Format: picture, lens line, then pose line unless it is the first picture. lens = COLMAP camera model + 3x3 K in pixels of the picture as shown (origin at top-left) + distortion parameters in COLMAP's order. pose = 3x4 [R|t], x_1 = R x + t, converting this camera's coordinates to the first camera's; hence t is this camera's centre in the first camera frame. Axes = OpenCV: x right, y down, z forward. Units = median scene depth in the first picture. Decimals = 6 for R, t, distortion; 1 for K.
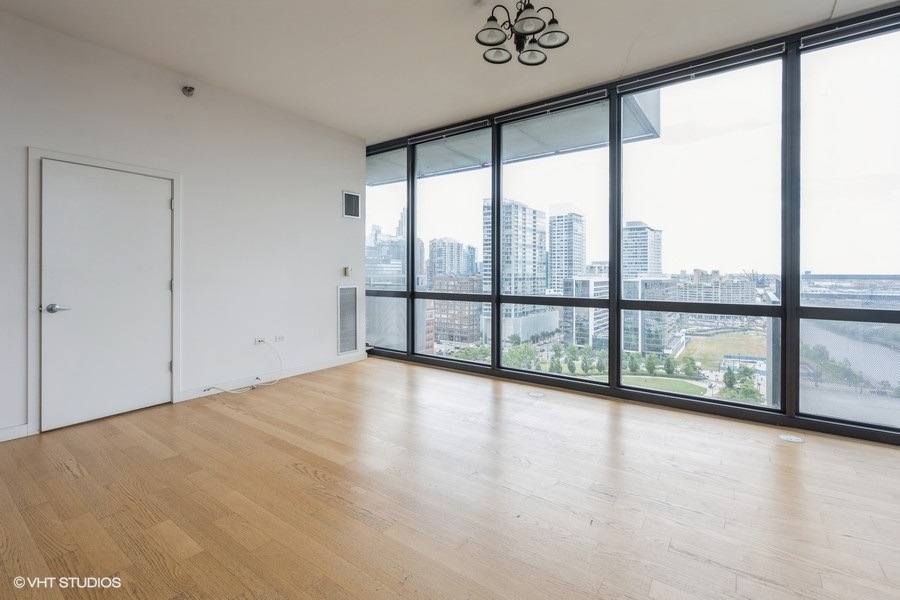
lens RADIAL K [[408.4, 0, 447.5], [0, 408.4, 269.5], [0, 0, 1]] dist [0.000024, -0.000422]
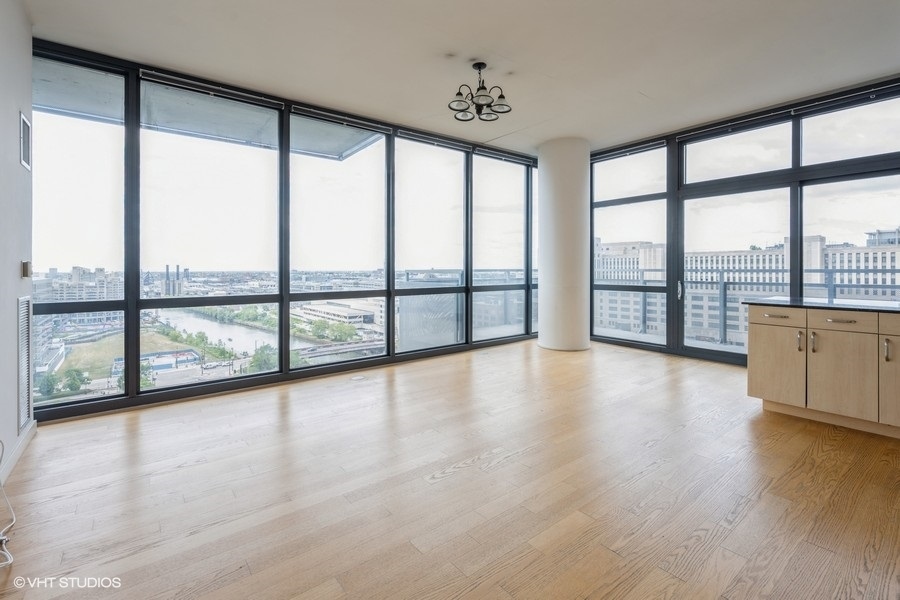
lens RADIAL K [[408.4, 0, 447.5], [0, 408.4, 269.5], [0, 0, 1]] dist [0.000024, -0.000422]
pose [[0.268471, -0.004171, 0.963279, -0.277340], [-0.001254, 0.999988, 0.004679, 0.000755], [-0.963287, -0.002464, 0.268463, 0.161114]]
